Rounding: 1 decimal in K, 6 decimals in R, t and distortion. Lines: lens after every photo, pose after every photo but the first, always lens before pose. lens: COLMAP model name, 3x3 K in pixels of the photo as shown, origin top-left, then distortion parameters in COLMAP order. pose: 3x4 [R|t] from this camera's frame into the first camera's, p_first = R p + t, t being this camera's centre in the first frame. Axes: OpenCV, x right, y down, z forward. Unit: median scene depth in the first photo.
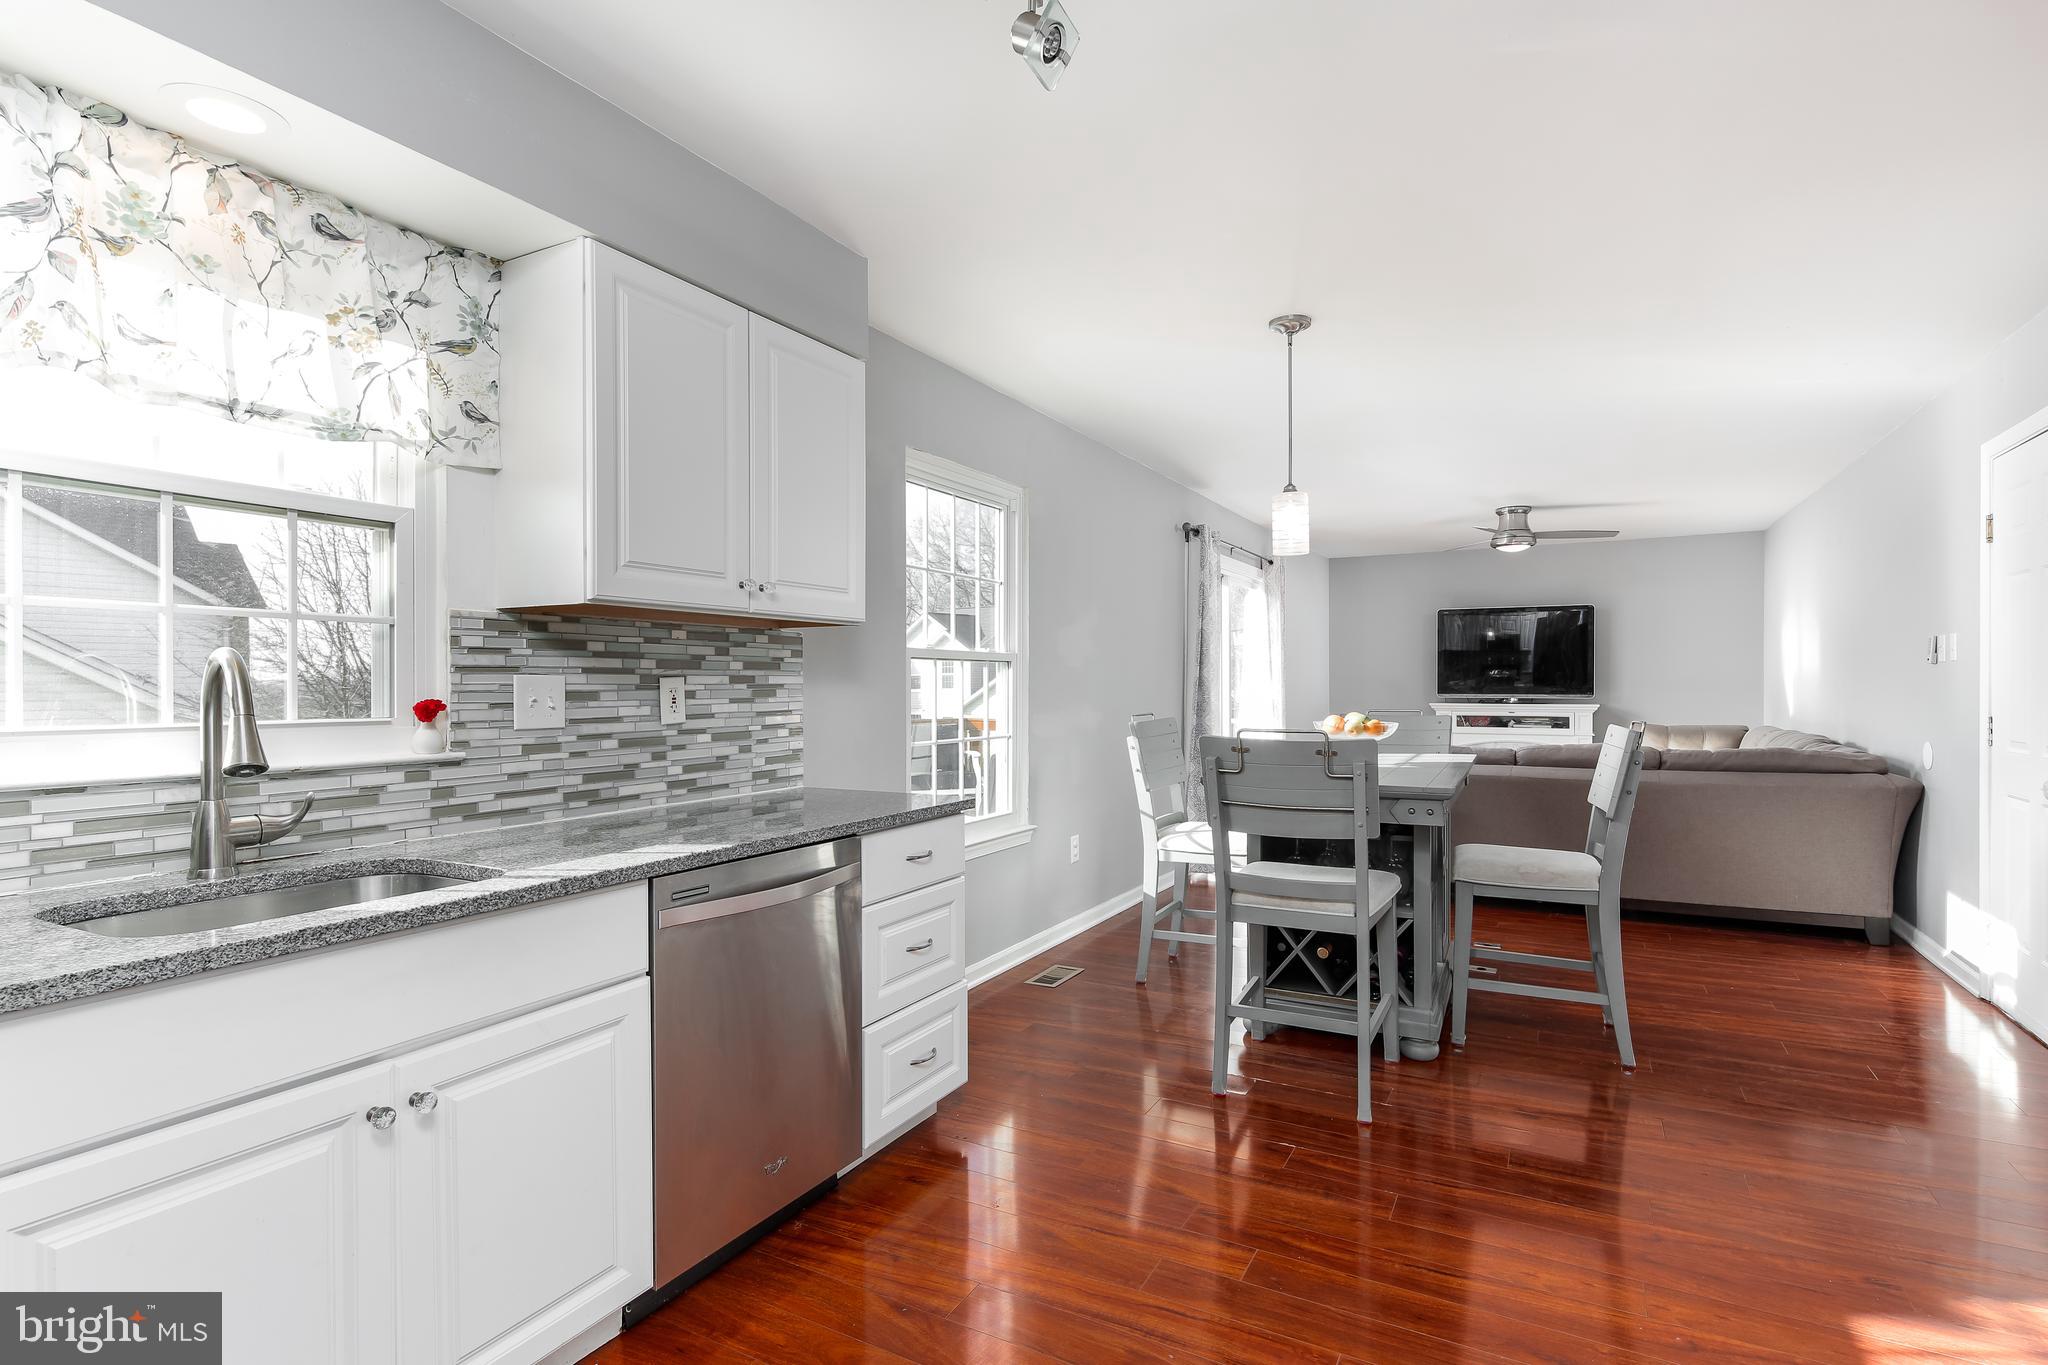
lens RADIAL K [[987.2, 0, 1034.8], [0, 987.2, 683.3], [0, 0, 1]] dist [0.003266, -0.000269]
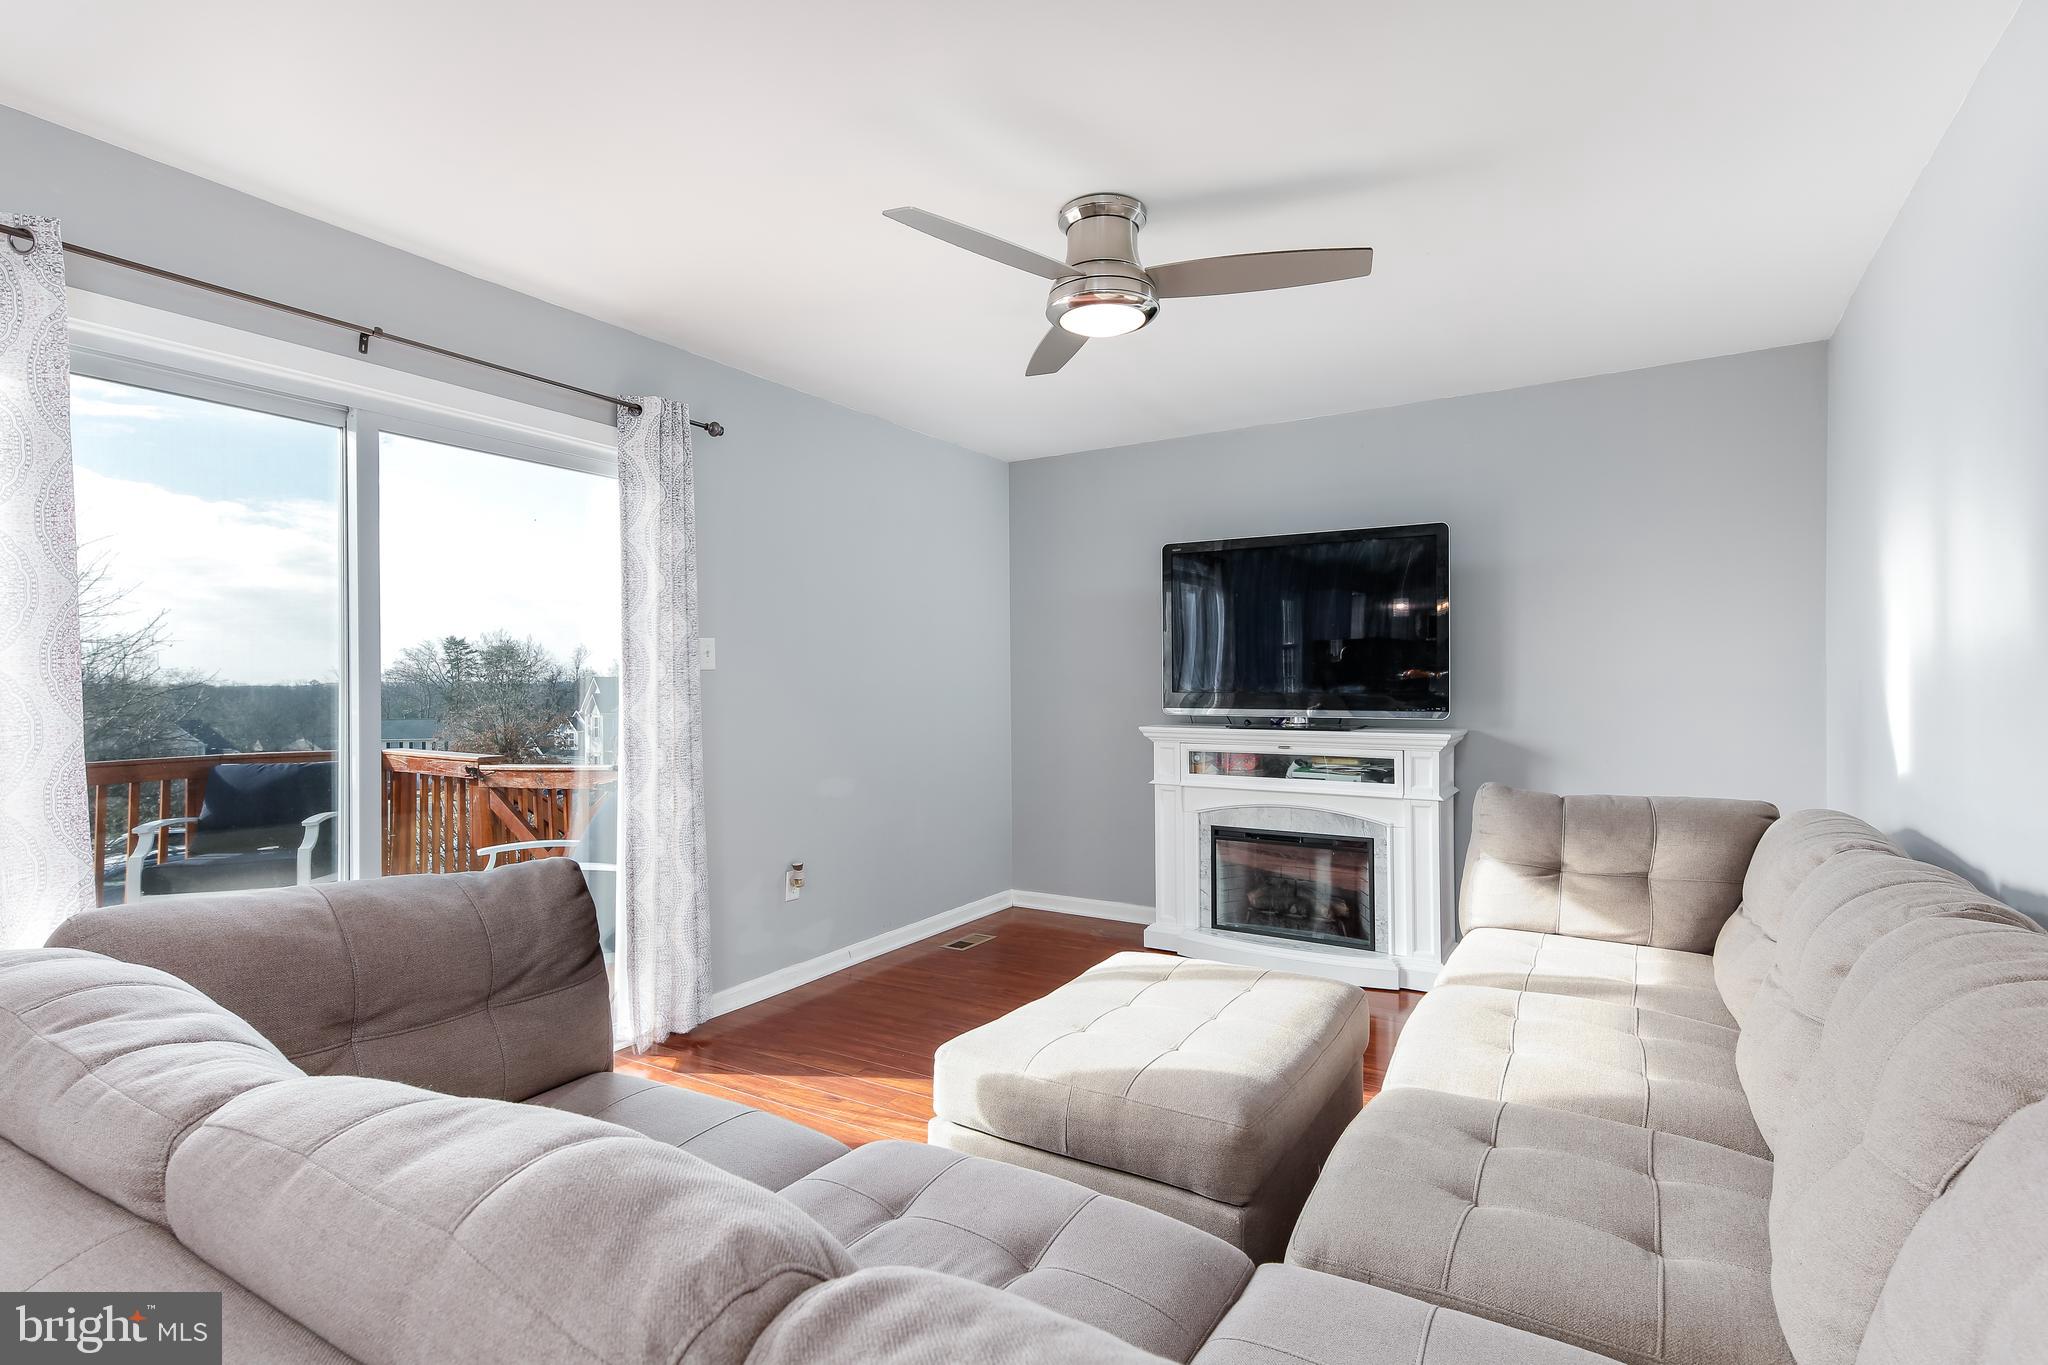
lens RADIAL K [[987.2, 0, 1034.8], [0, 987.2, 683.3], [0, 0, 1]] dist [0.003266, -0.000269]
pose [[0.998993, -0.001167, -0.044847, 0.377632], [0.001006, 0.999993, -0.003616, -0.000732], [0.044851, 0.003568, 0.998987, 0.504090]]
